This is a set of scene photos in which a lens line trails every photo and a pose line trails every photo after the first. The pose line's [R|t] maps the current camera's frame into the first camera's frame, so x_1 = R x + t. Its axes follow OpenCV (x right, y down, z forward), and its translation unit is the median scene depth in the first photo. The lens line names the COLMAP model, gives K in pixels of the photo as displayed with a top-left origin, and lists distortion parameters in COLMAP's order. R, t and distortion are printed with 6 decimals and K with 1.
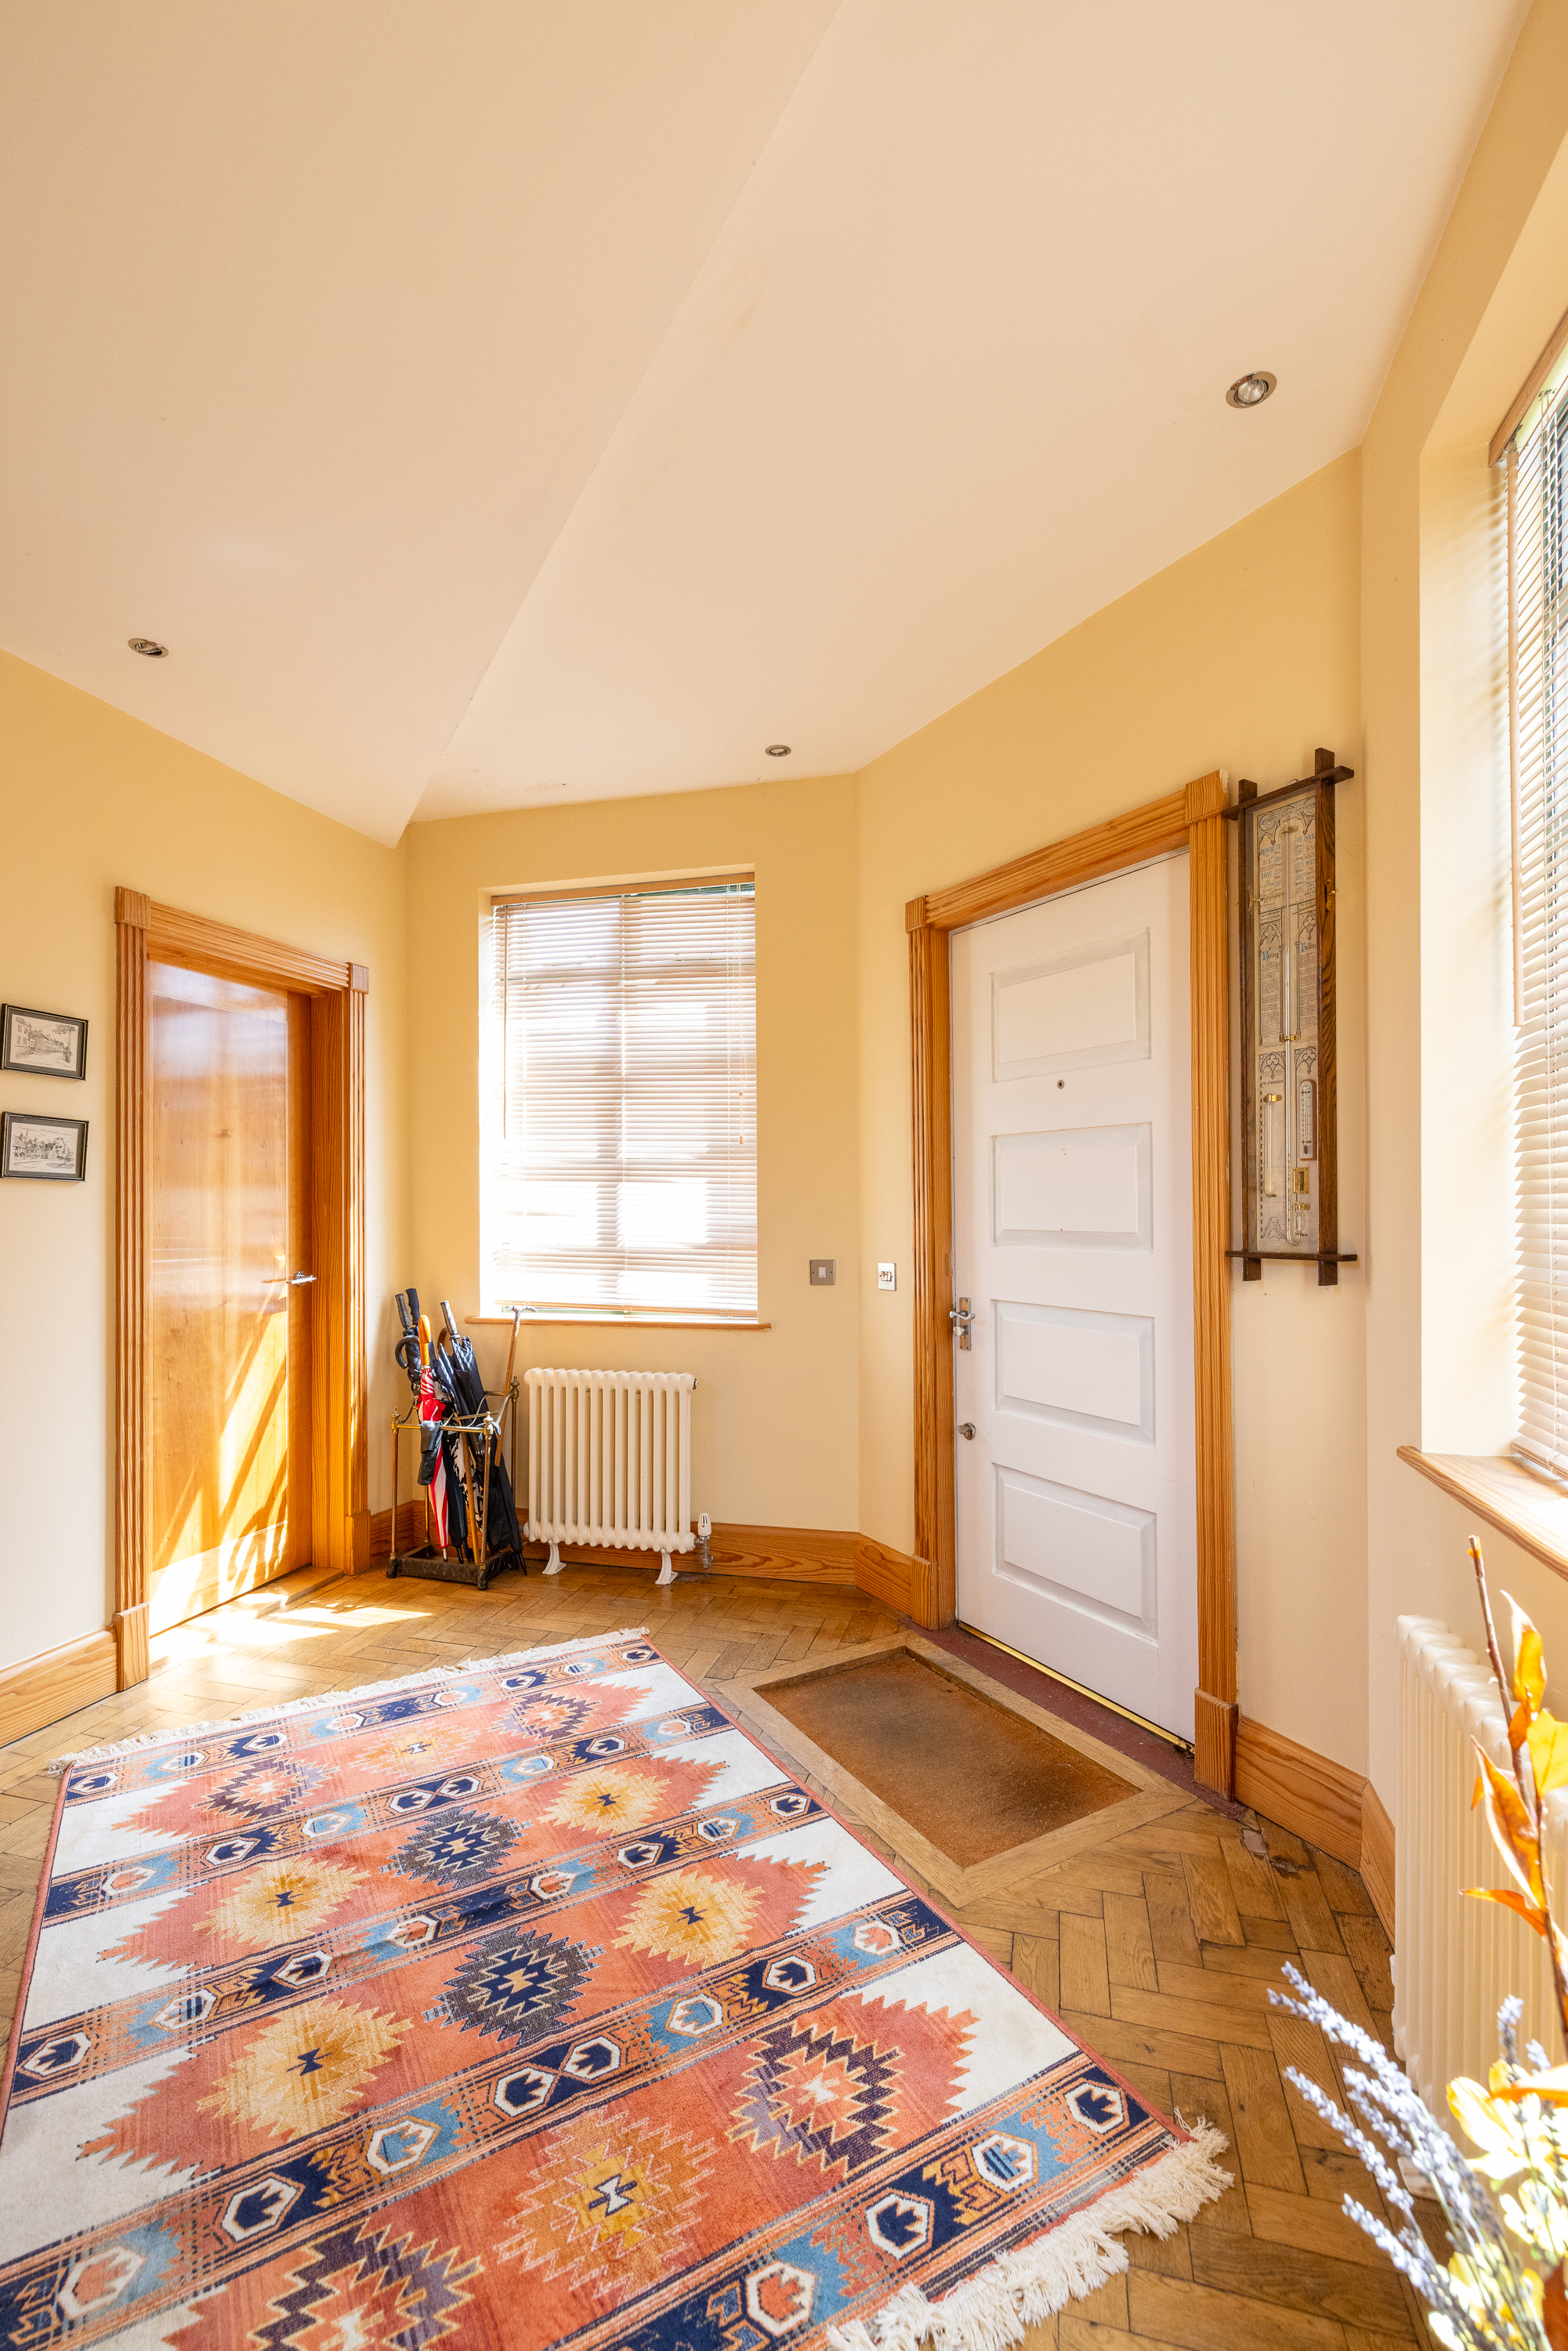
lens RADIAL K [[1008.0, 0, 795.0], [0, 1008.0, 1198.5], [0, 0, 1]] dist [0.001321, 0.000089]
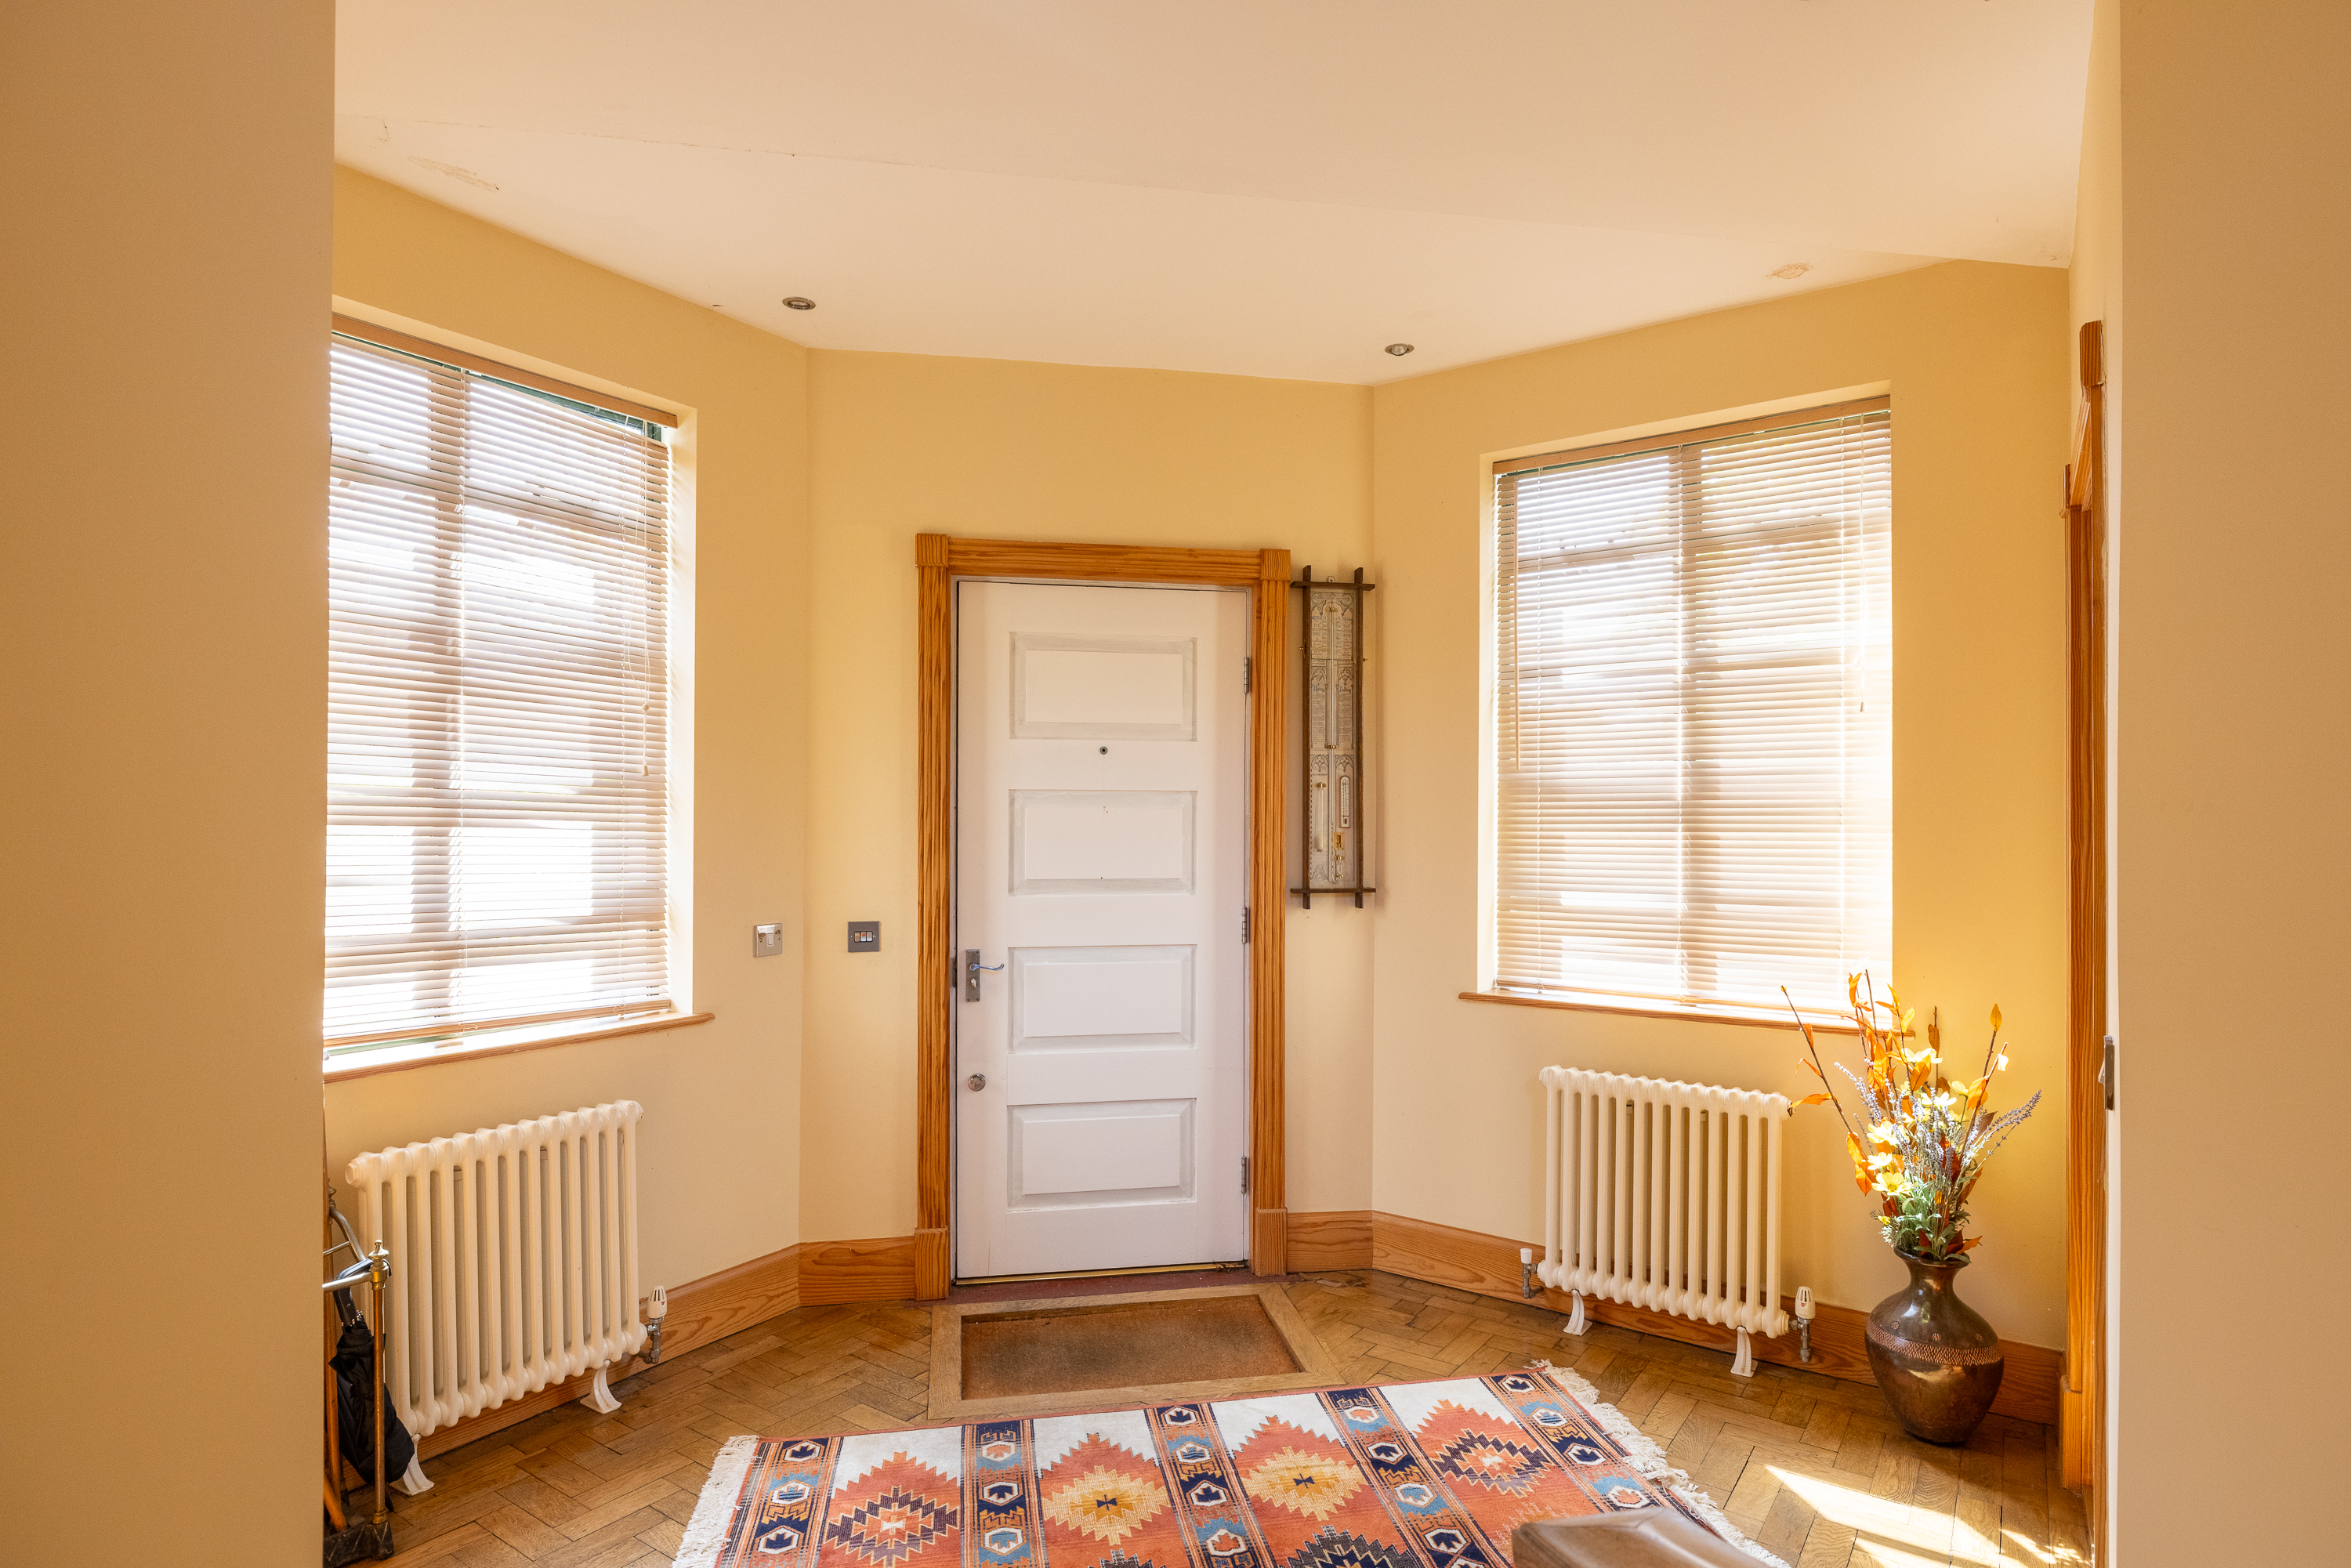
lens RADIAL K [[1216.4, 0, 1170.3], [0, 1216.4, 818.7], [0, 0, 1]] dist [-0.013557, 0.007731]
pose [[0.348678, 0.008347, 0.937206, -1.077736], [-0.009446, 0.999941, -0.005391, -0.031954], [-0.937195, -0.006973, 0.348736, 0.485014]]
